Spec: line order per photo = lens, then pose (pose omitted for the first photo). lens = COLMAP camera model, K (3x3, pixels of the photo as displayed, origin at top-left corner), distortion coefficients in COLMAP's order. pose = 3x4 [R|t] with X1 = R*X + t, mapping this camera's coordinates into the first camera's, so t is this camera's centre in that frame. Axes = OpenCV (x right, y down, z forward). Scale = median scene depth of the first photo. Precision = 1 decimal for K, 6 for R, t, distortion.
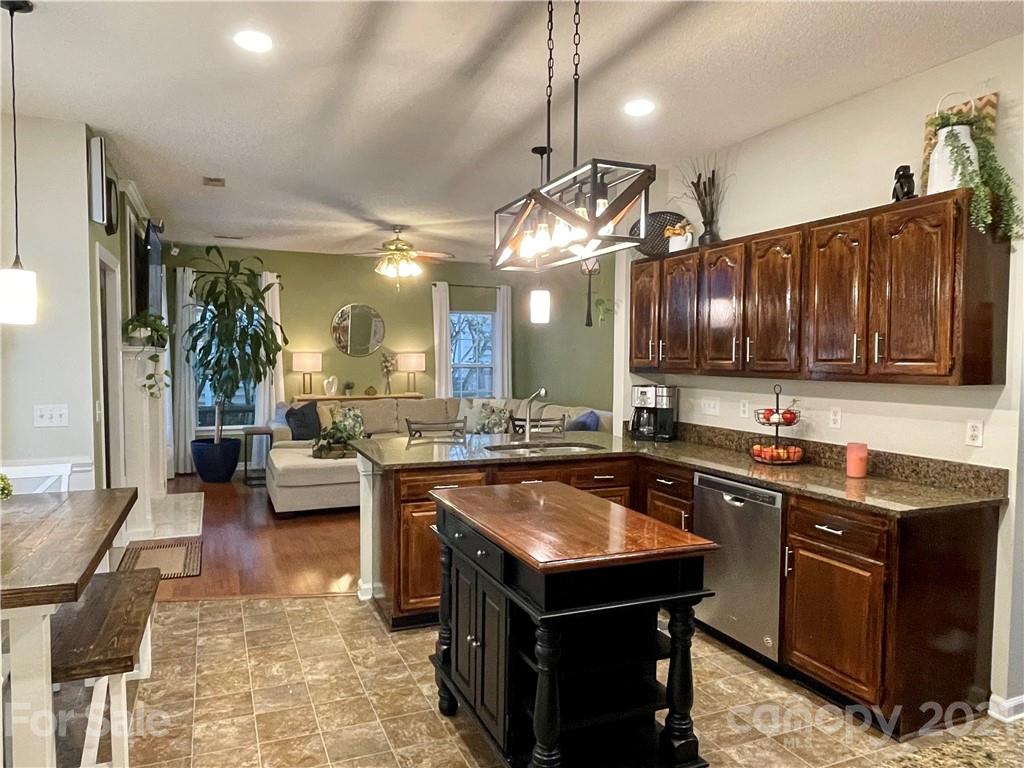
lens RADIAL K [[708.4, 0, 512.0], [0, 708.4, 384.0], [0, 0, 1]] dist [-0.009272, -0.005214]
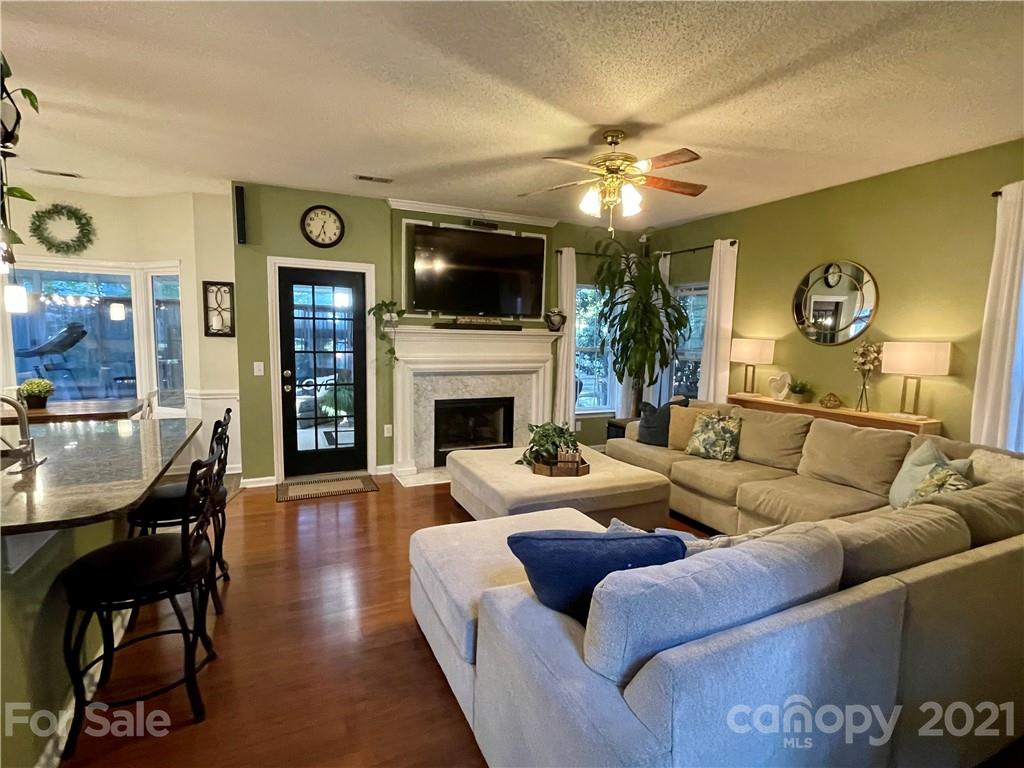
lens RADIAL K [[496.0, 0, 497.3], [0, 496.0, 385.9], [0, 0, 1]] dist [-0.003695, 0.000245]
pose [[0.027933, 0.091991, -0.995368, 0.252921], [-0.062477, 0.993970, 0.090109, -0.027193], [0.997655, 0.059671, 0.033512, 0.774787]]
